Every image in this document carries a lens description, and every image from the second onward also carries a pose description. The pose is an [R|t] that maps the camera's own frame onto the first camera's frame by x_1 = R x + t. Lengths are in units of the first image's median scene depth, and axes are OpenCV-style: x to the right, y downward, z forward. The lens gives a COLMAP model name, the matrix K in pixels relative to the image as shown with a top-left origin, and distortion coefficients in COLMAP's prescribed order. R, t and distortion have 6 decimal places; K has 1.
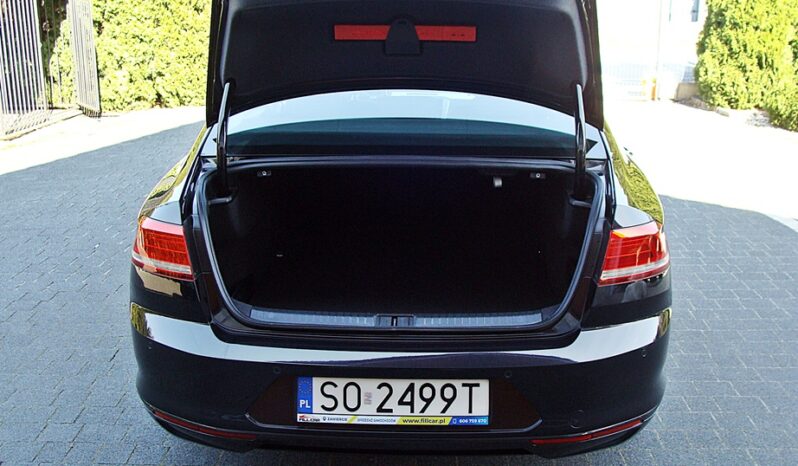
lens RADIAL K [[907.1, 0, 420.9], [0, 907.1, 234.5], [0, 0, 1]] dist [-0.208216, 0.221523]
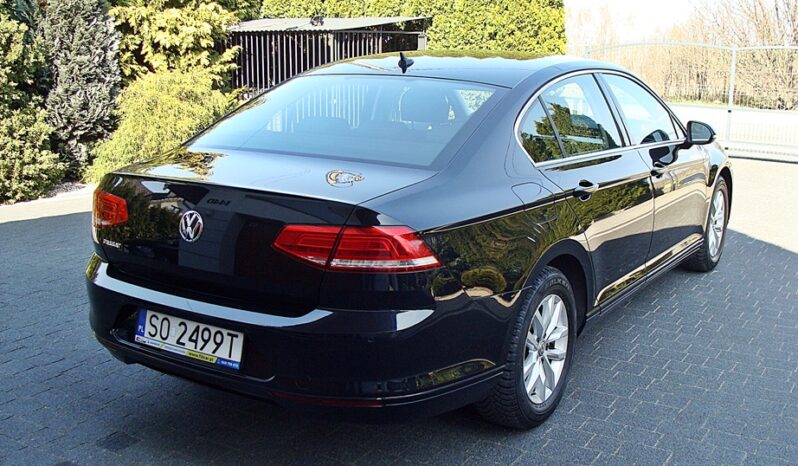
lens RADIAL K [[907.1, 0, 420.9], [0, 907.1, 234.5], [0, 0, 1]] dist [-0.208216, 0.221523]
pose [[0.868880, 0.113241, -0.481896, 0.868990], [-0.143947, 0.989215, -0.027086, 0.024225], [0.473632, 0.092901, 0.875810, 0.016401]]
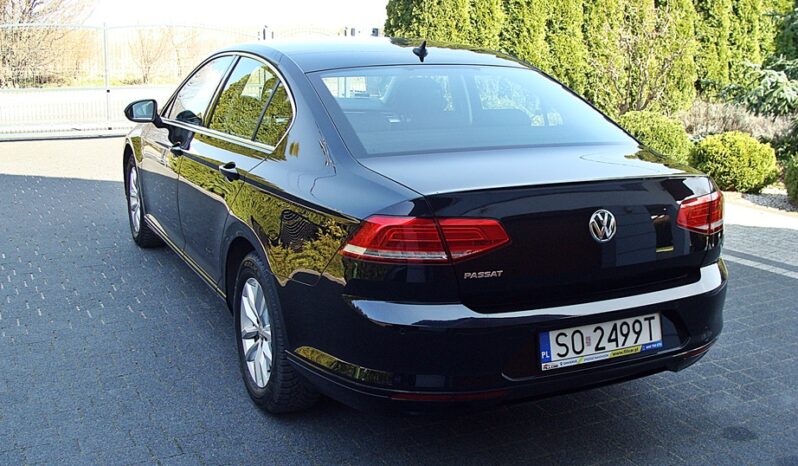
lens RADIAL K [[907.1, 0, 420.9], [0, 907.1, 234.5], [0, 0, 1]] dist [-0.208216, 0.221523]
pose [[0.878480, -0.093208, 0.468598, -0.832330], [0.113634, 0.993403, -0.015434, 0.027949], [-0.464068, 0.066807, 0.883277, -0.001058]]
